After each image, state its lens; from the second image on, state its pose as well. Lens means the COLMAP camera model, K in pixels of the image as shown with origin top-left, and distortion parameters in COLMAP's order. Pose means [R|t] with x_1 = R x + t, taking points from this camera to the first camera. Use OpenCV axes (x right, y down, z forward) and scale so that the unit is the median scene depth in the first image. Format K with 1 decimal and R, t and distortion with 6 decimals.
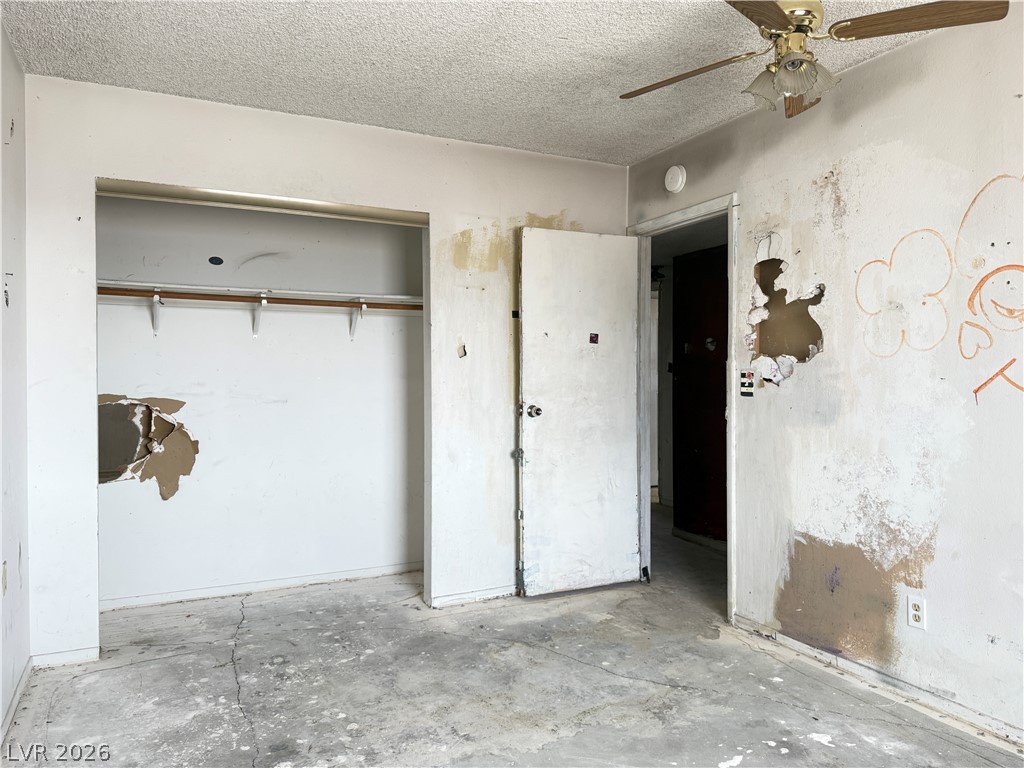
lens RADIAL K [[748.9, 0, 559.6], [0, 748.9, 380.0], [0, 0, 1]] dist [0.153315, -0.179915]
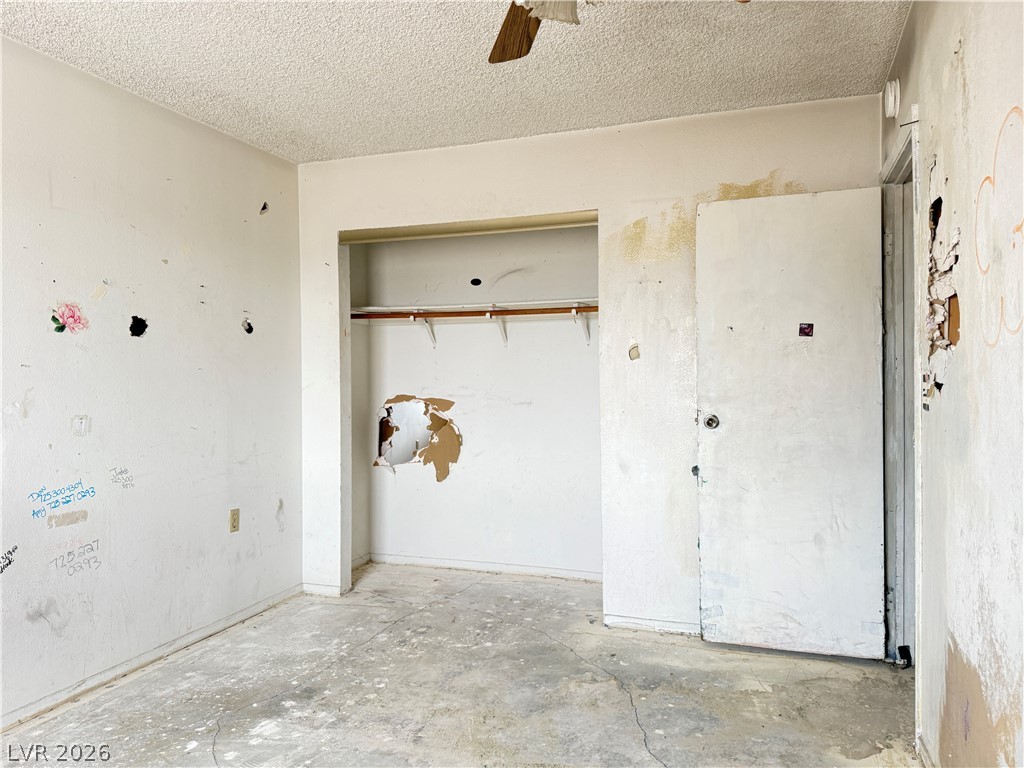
lens RADIAL K [[786.6, 0, 531.4], [0, 786.6, 382.0], [0, 0, 1]] dist [0.161322, -0.318353]
pose [[0.666257, 0.000911, -0.745722, 0.522903], [0.002936, 0.999988, 0.003844, -0.007145], [0.745717, -0.004751, 0.666246, 0.276855]]
